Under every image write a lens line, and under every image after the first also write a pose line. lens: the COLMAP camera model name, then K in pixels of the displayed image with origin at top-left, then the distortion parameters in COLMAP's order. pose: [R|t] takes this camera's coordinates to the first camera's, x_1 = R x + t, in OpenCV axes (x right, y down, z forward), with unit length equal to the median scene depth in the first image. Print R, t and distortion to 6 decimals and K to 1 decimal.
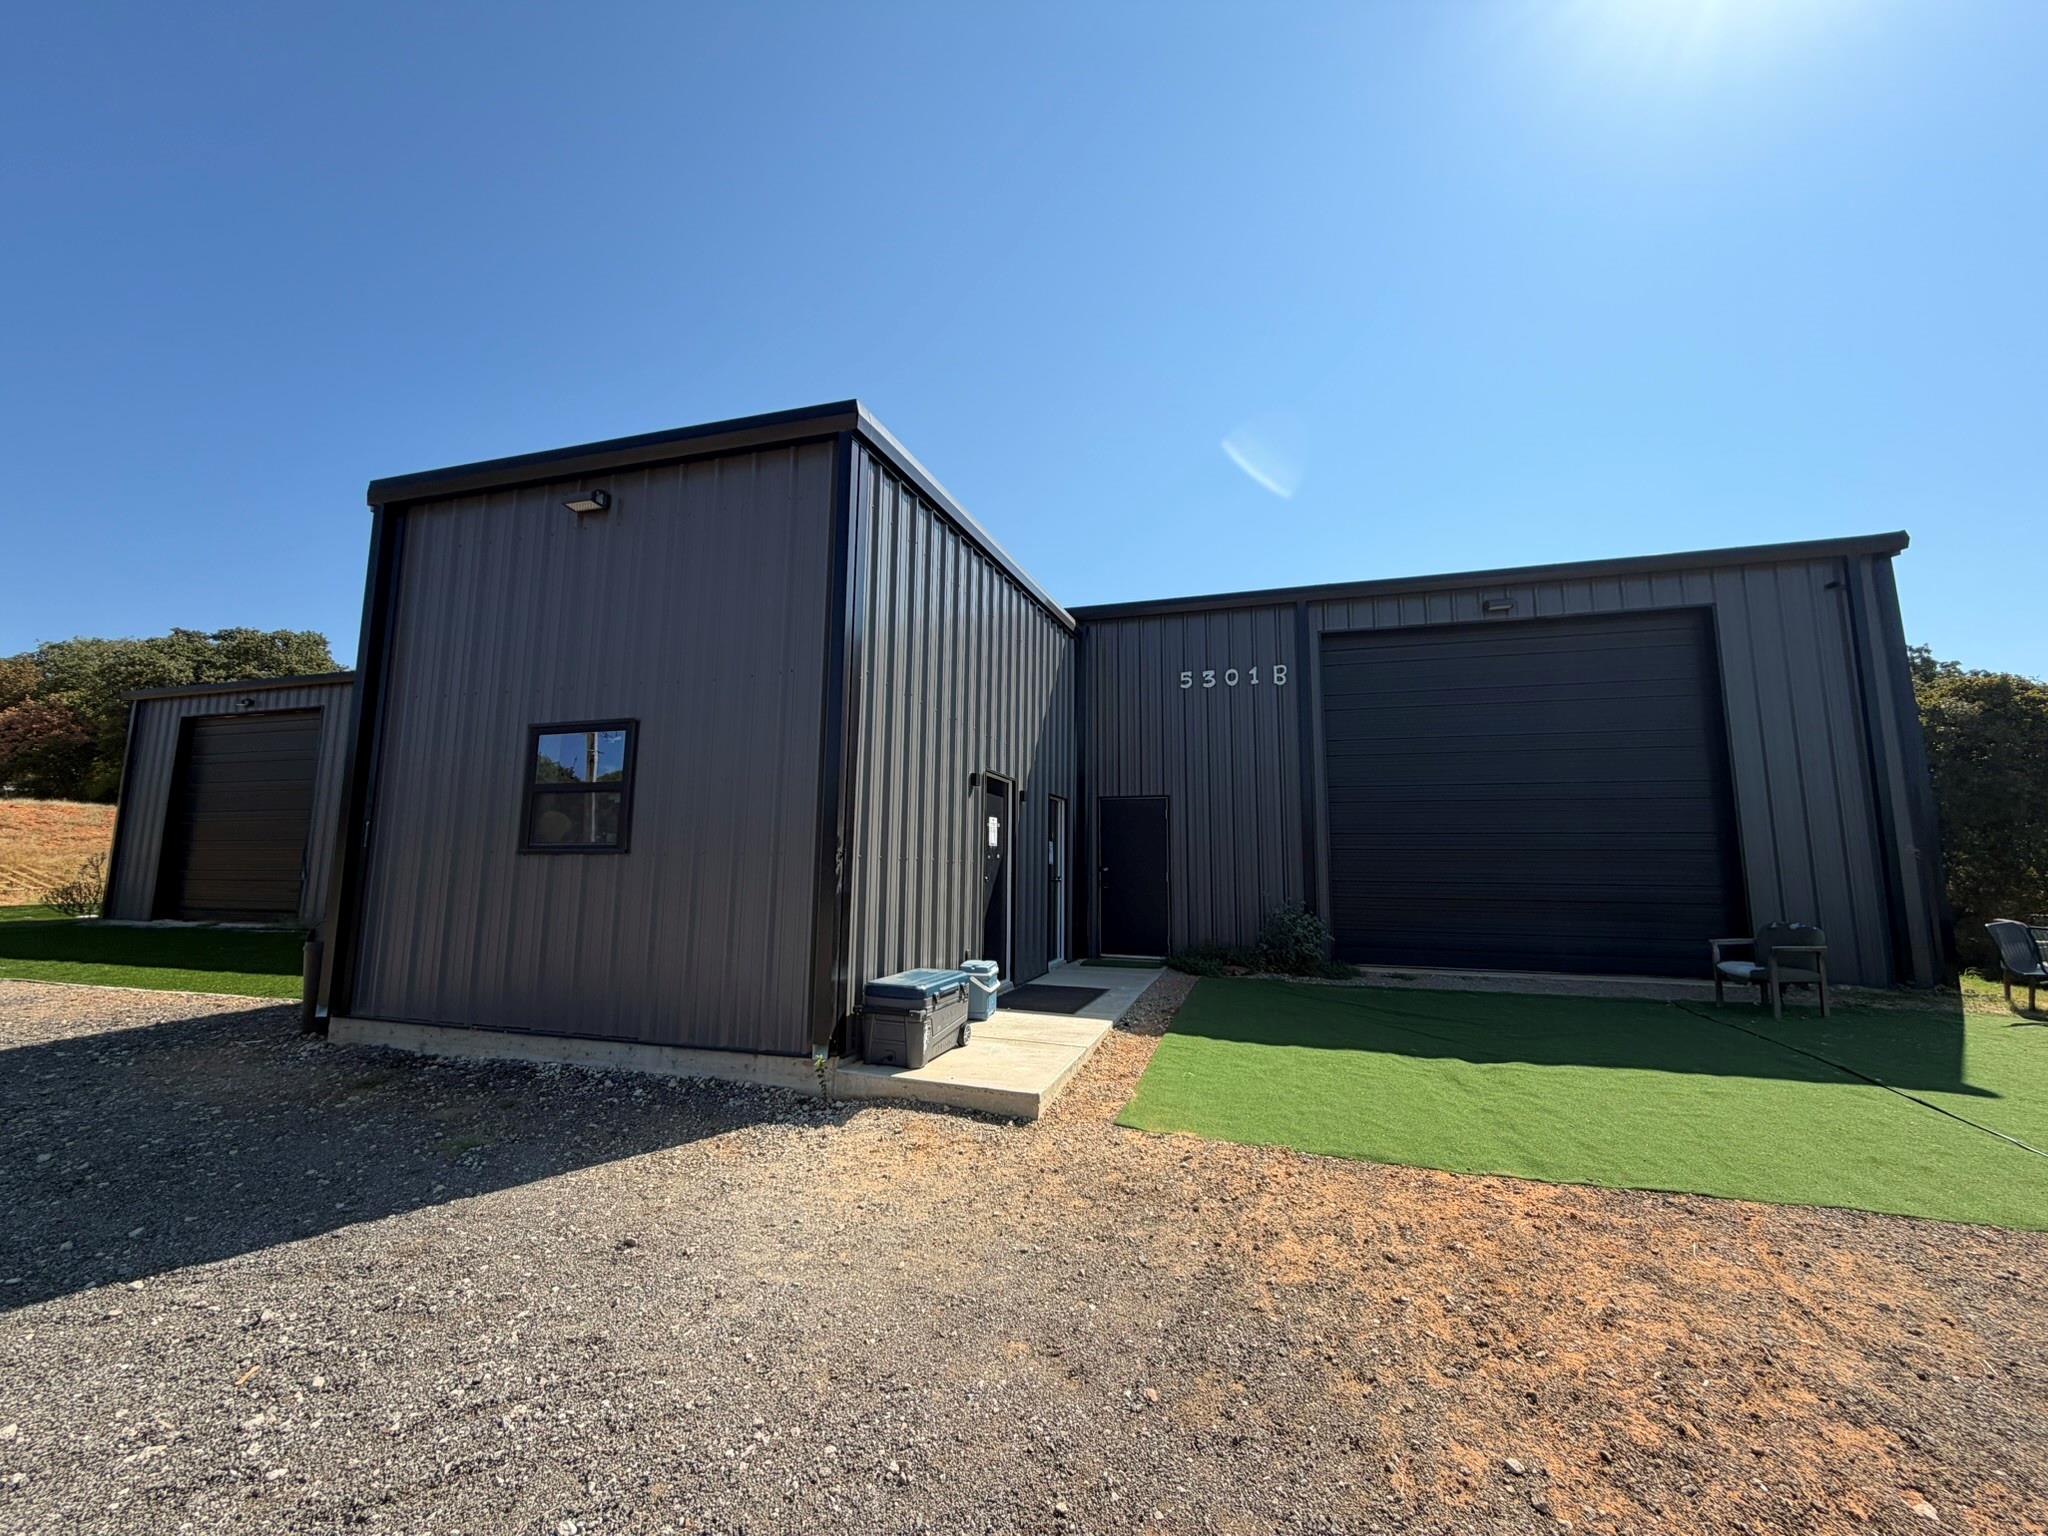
lens RADIAL K [[827.0, 0, 1018.6], [0, 827.0, 764.8], [0, 0, 1]] dist [-0.000974, 0.000132]
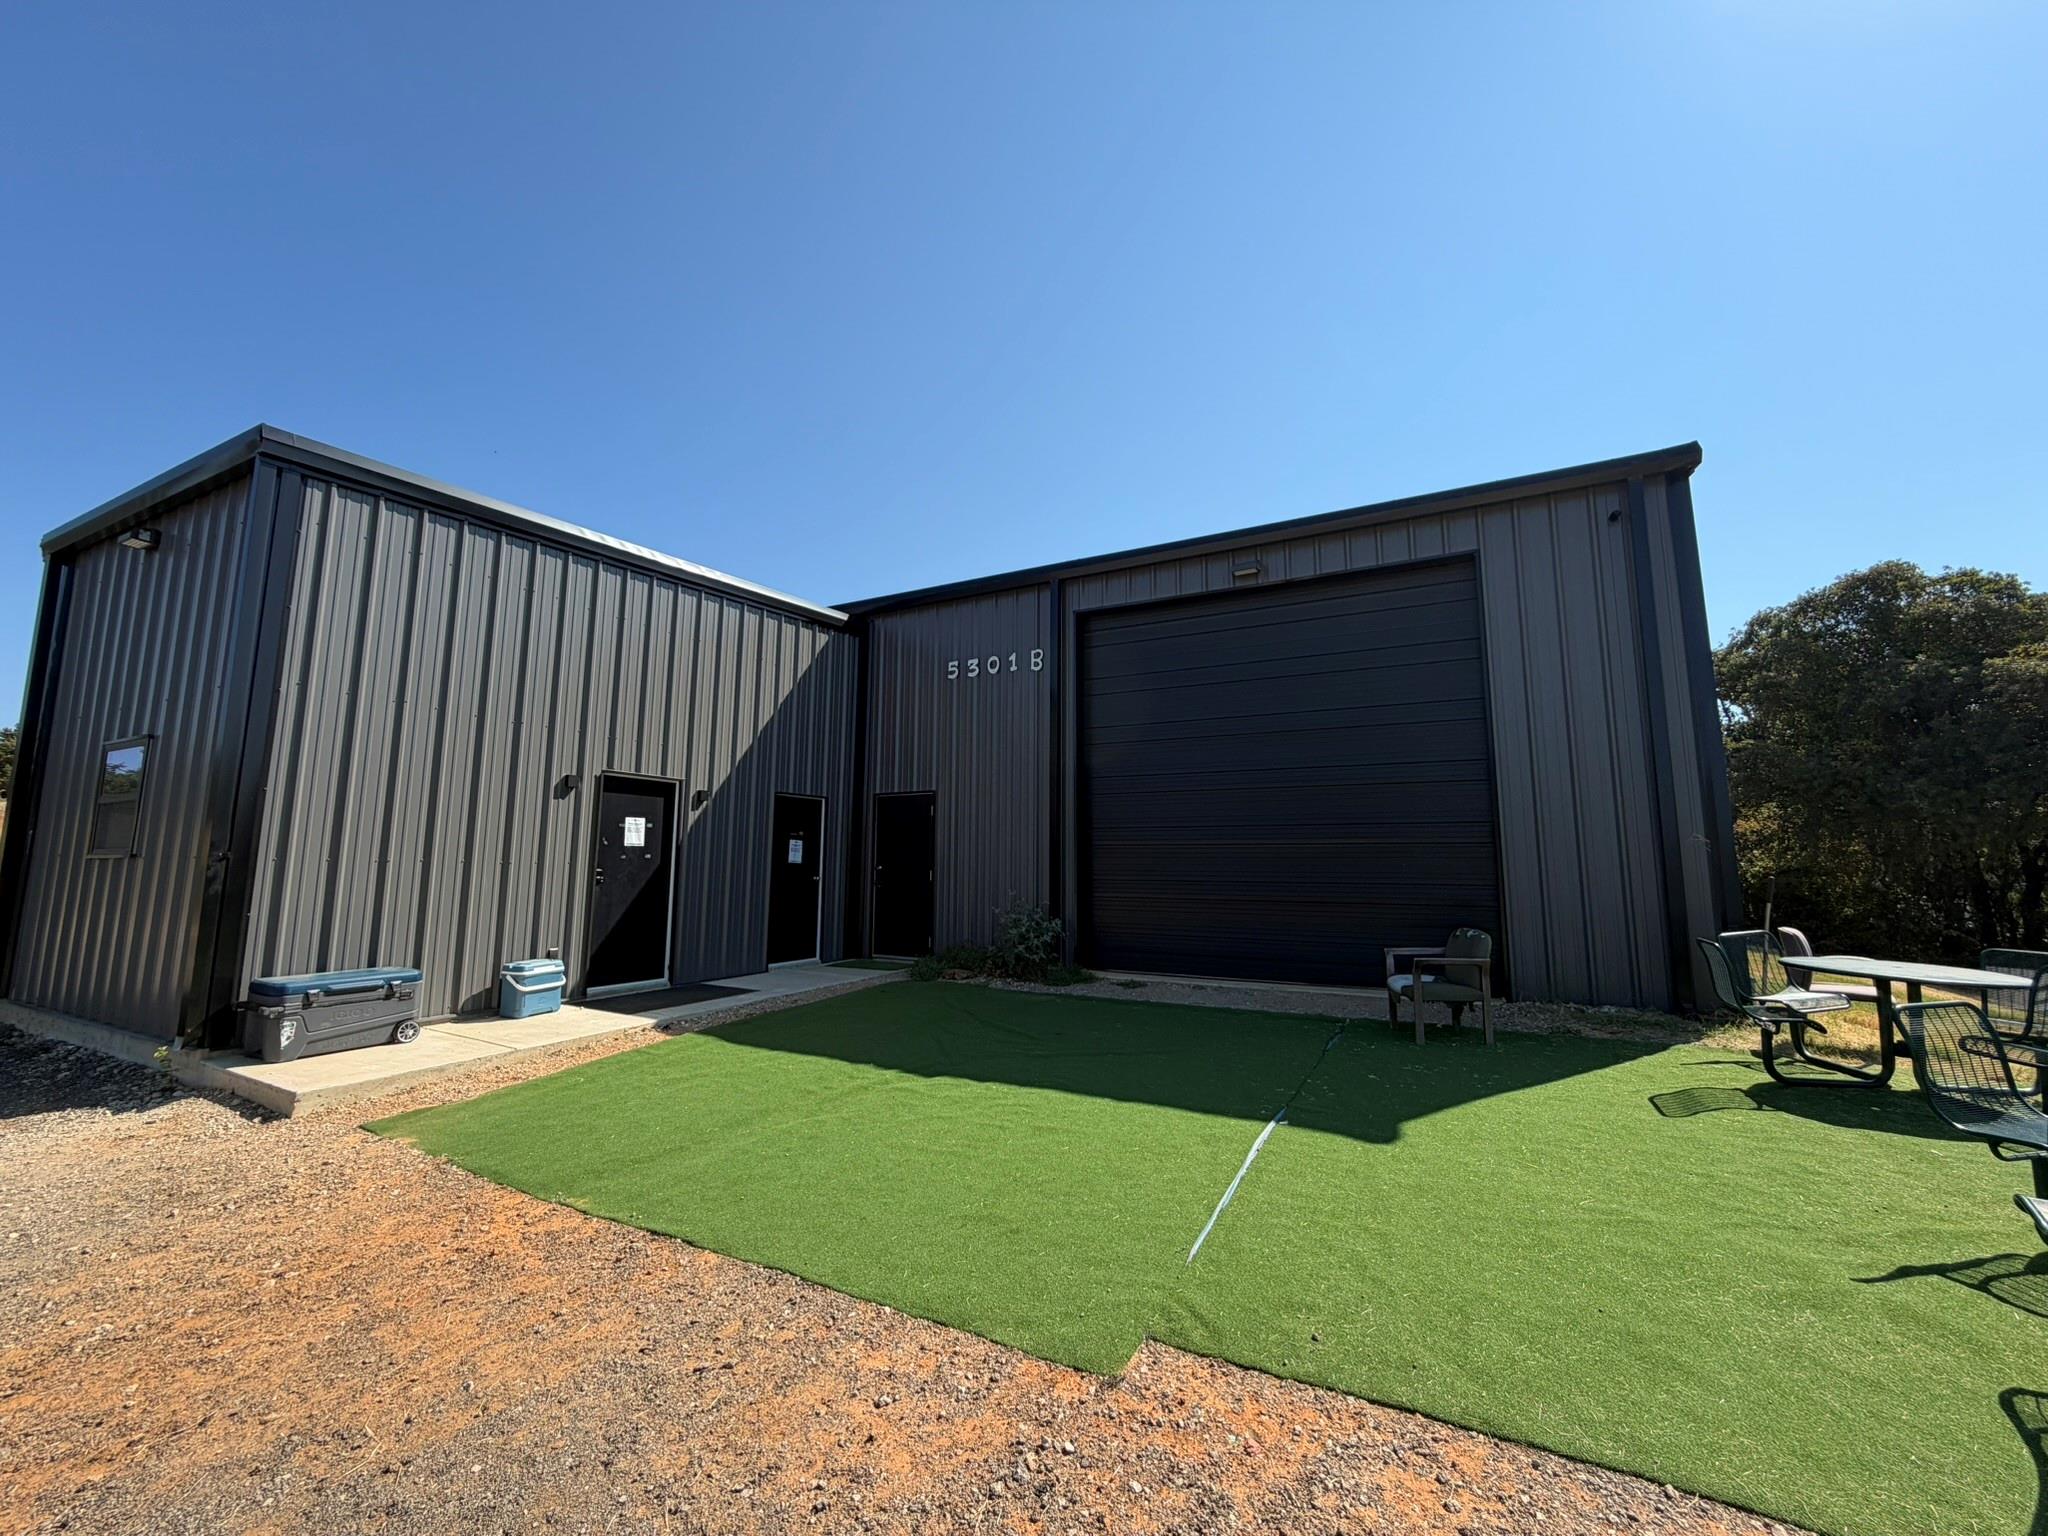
lens RADIAL K [[827.0, 0, 1022.5], [0, 827.0, 767.3], [0, 0, 1]] dist [-0.000974, 0.000132]
pose [[0.982367, -0.027456, -0.184938, 0.523461], [0.028560, 0.999587, 0.003305, 0.010335], [0.184770, -0.008529, 0.982745, 0.082025]]
